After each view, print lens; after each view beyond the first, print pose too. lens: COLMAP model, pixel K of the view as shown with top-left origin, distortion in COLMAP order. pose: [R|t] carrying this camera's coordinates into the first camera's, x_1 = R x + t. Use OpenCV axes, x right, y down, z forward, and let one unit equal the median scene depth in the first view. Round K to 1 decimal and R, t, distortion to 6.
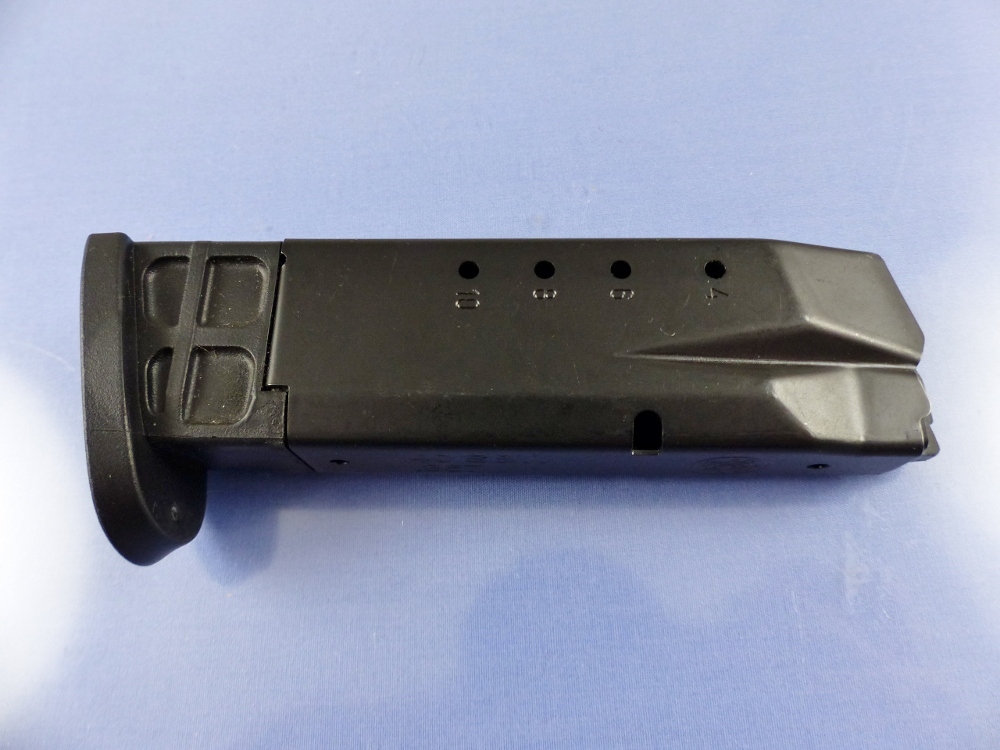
lens RADIAL K [[725.7, 0, 502.4], [0, 725.7, 377.7], [0, 0, 1]] dist [-0.008374, -0.007296]
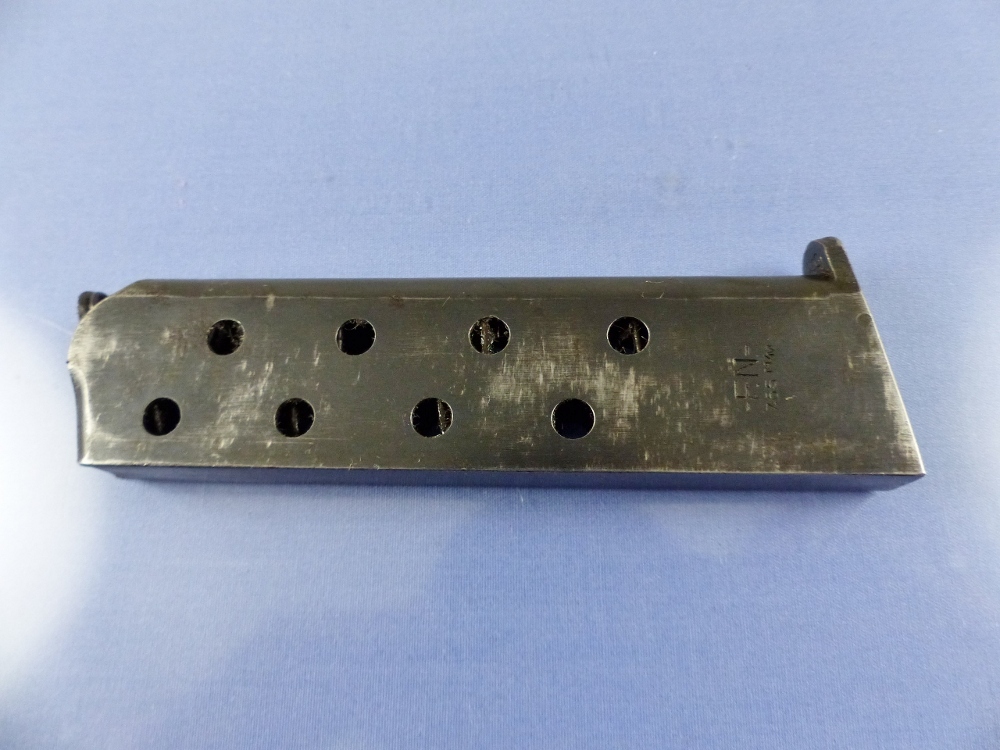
lens RADIAL K [[725.7, 0, 499.6], [0, 725.7, 376.0], [0, 0, 1]] dist [-0.008374, -0.007296]
pose [[0.999345, 0.035803, -0.005215, -0.124813], [-0.035451, 0.997767, 0.056605, -0.039651], [0.007230, -0.056383, 0.998383, 0.190072]]
